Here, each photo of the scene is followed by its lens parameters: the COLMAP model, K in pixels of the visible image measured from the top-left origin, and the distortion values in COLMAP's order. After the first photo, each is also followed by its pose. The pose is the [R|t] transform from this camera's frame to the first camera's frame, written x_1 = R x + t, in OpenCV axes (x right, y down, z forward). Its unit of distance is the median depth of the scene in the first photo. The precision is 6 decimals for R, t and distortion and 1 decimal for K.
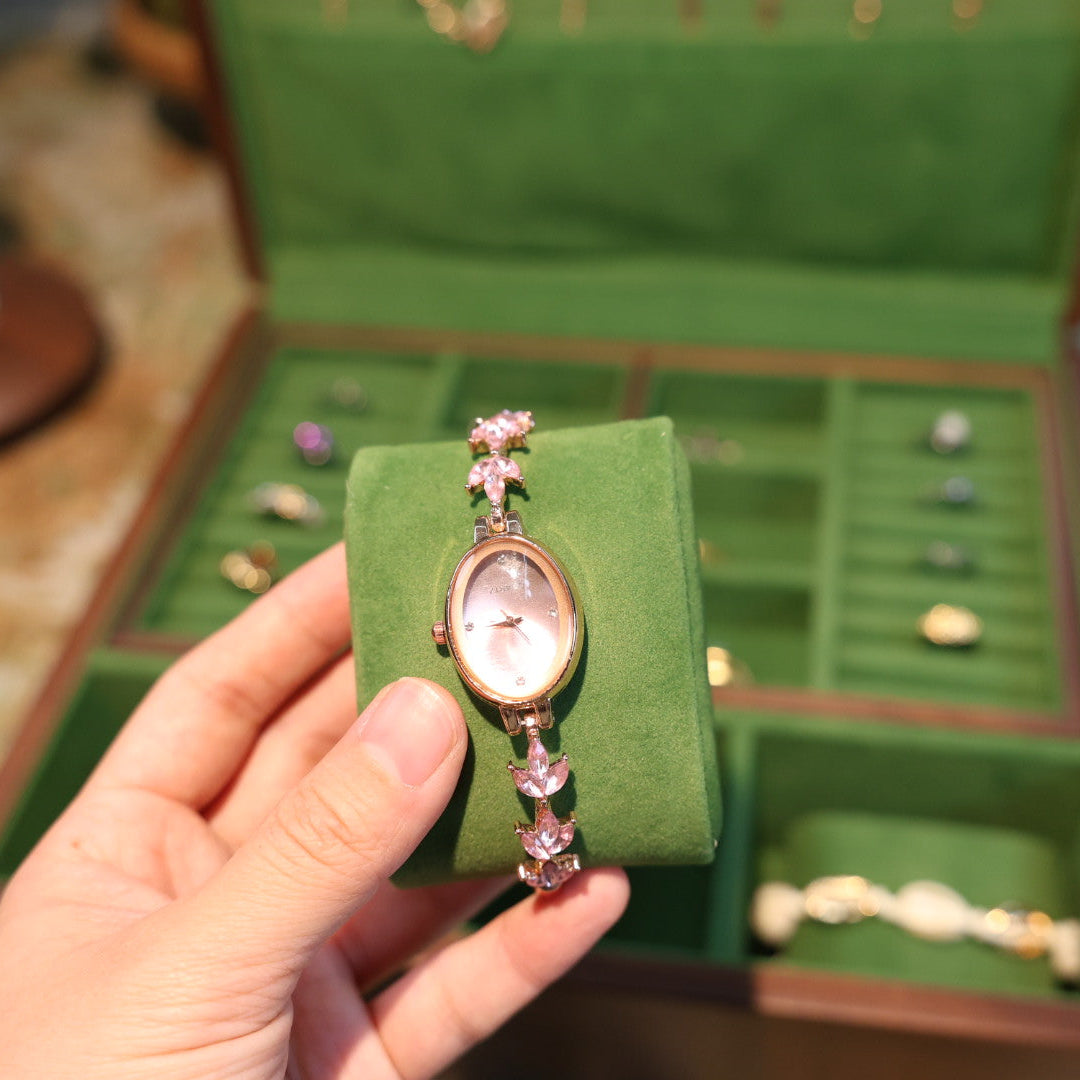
lens RADIAL K [[1400.9, 0, 539.9], [0, 1400.9, 541.3], [0, 0, 1]] dist [-0.030848, 0.000000]
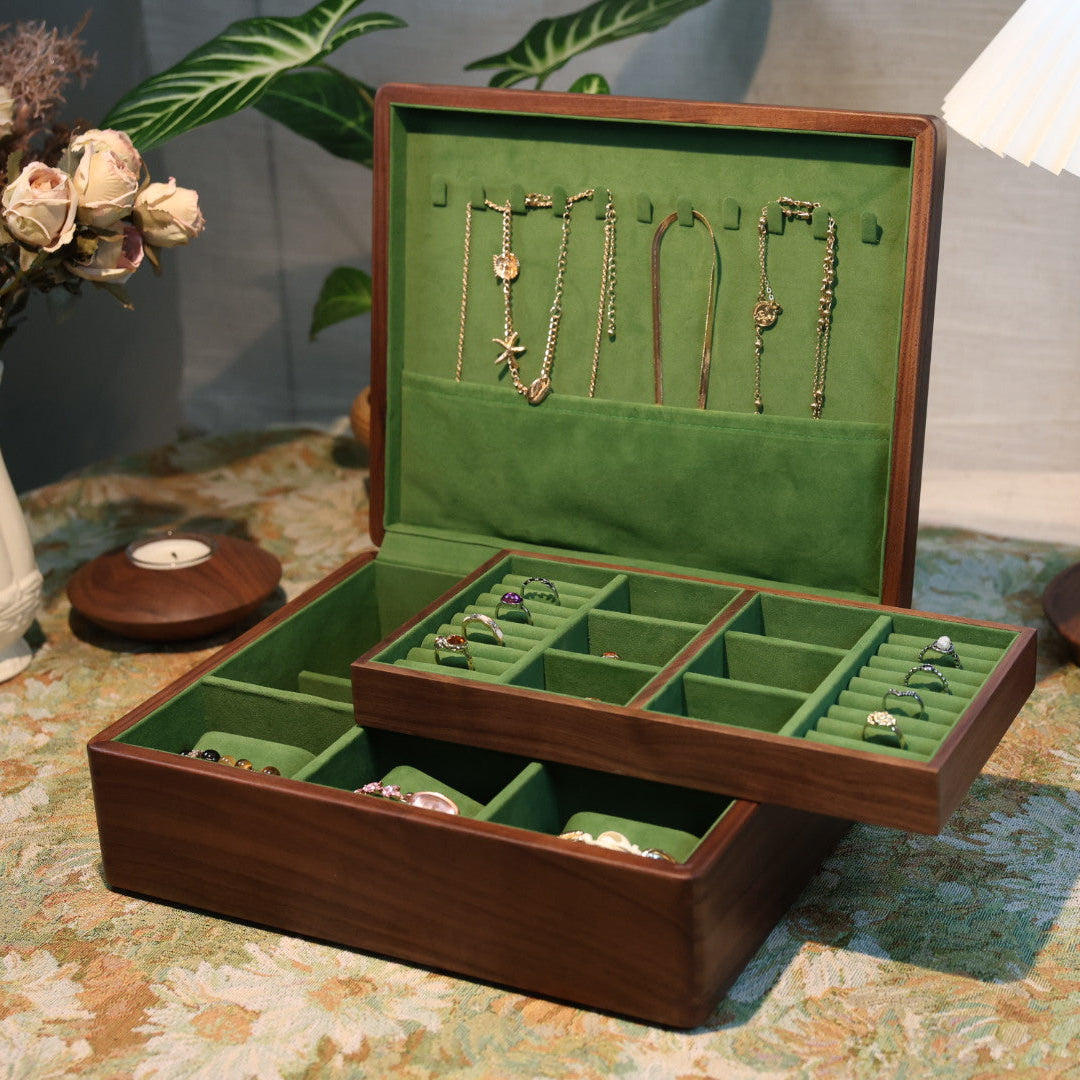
lens RADIAL K [[2207.3, 0, 630.1], [0, 2207.3, 557.8], [0, 0, 1]] dist [-0.000969, 0.000000]
pose [[0.965423, 0.135716, -0.222577, 0.624144], [-0.215479, 0.895981, -0.388313, 0.729881], [0.146724, 0.422846, 0.894244, -1.113590]]
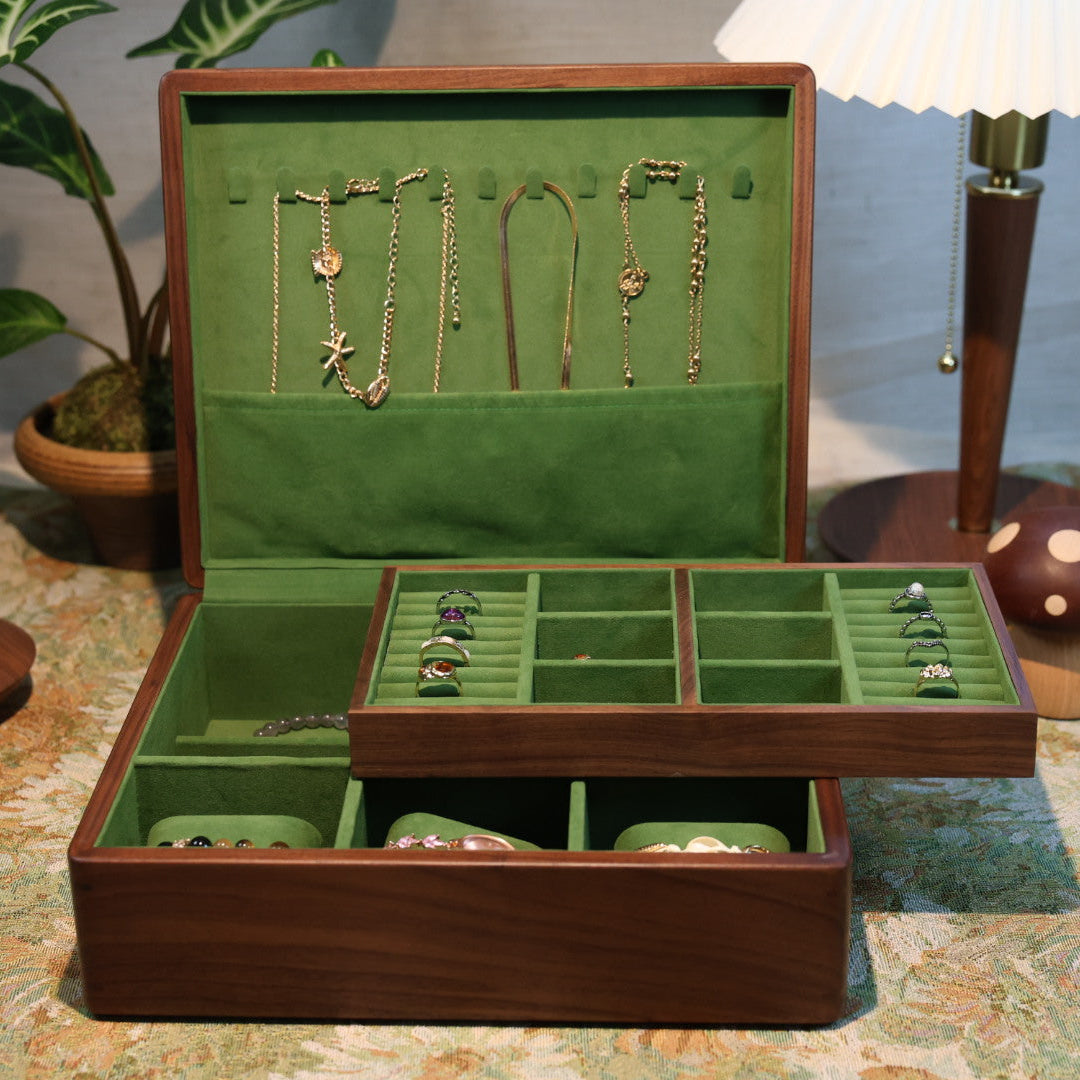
lens RADIAL K [[2202.0, 0, 525.0], [0, 2202.0, 558.8], [0, 0, 1]] dist [-0.007042, 0.000000]
pose [[0.990111, -0.009619, 0.139955, -0.199908], [0.066788, 0.909648, -0.409975, 0.722709], [-0.123366, 0.415268, 0.901295, -0.995383]]
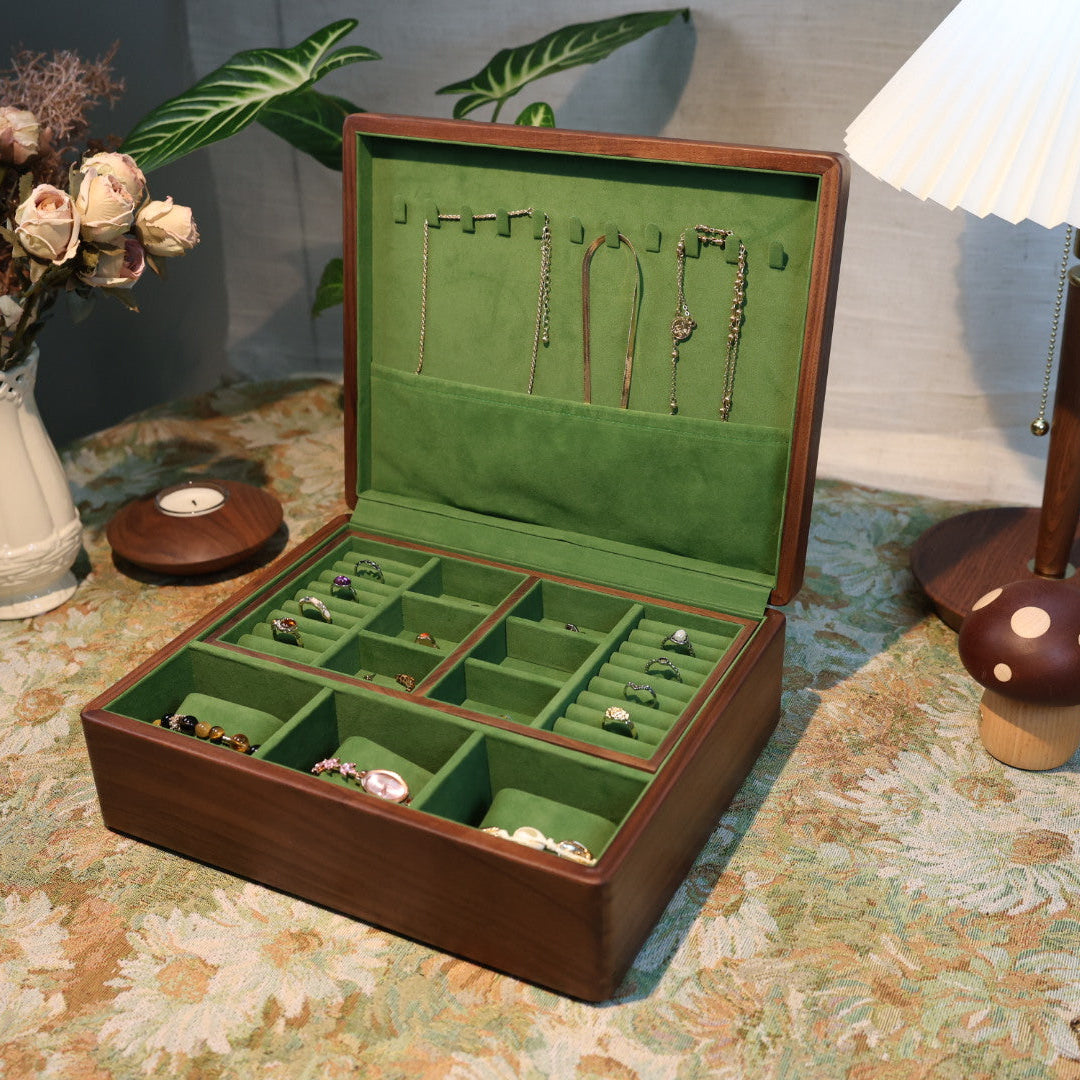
lens RADIAL K [[1436.5, 0, 541.5], [0, 1436.5, 552.4], [0, 0, 1]] dist [0.008342, 0.000000]
pose [[0.953929, 0.177353, -0.242004, 0.513714], [-0.243028, 0.929748, -0.276597, 0.334703], [0.175948, 0.322667, 0.930015, -0.665613]]
